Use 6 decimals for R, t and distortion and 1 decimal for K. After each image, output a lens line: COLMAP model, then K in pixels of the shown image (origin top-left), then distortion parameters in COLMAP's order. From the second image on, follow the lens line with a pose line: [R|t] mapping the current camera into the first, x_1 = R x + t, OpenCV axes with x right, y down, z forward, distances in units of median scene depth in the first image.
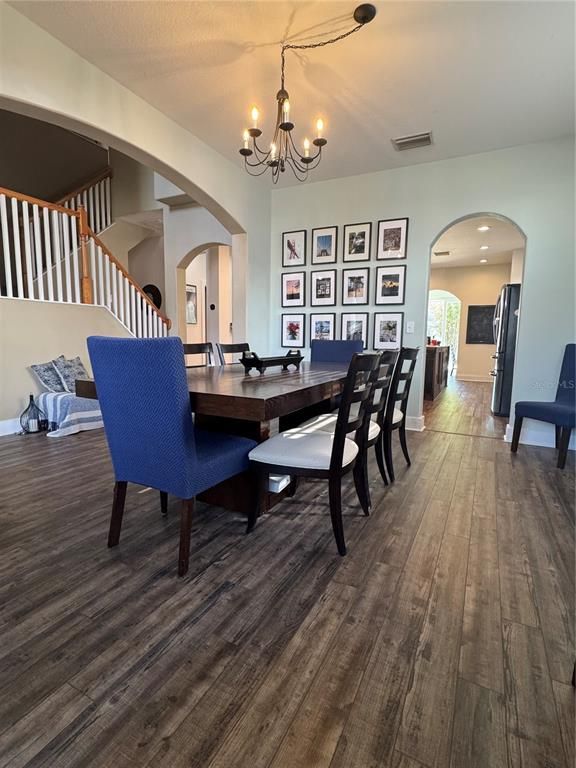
lens RADIAL K [[384.2, 0, 288.0], [0, 384.2, 384.0], [0, 0, 1]] dist [0.002035, 0.001090]
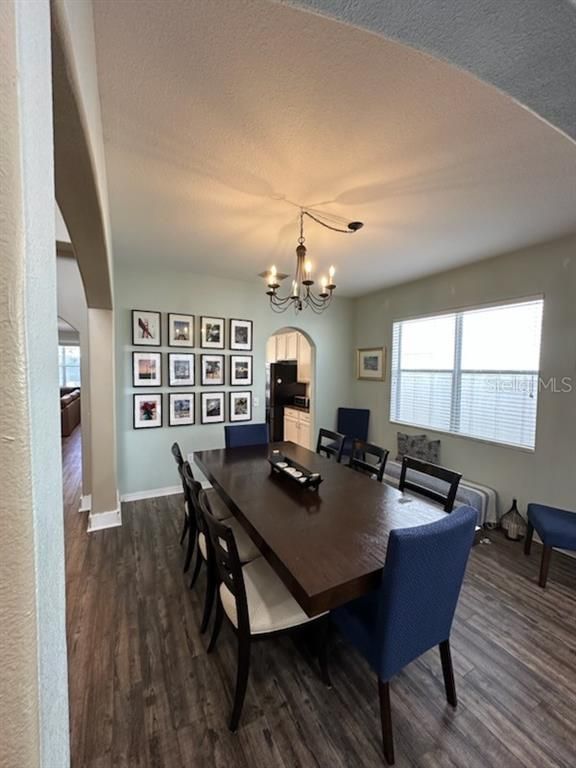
lens RADIAL K [[306.3, 0, 288.0], [0, 306.3, 384.0], [0, 0, 1]] dist [0.000267, 0.000234]
pose [[0.560263, -0.053398, 0.826592, -0.469589], [0.093262, 0.995641, 0.001106, -0.192590], [-0.823048, 0.076470, 0.562801, 0.300569]]
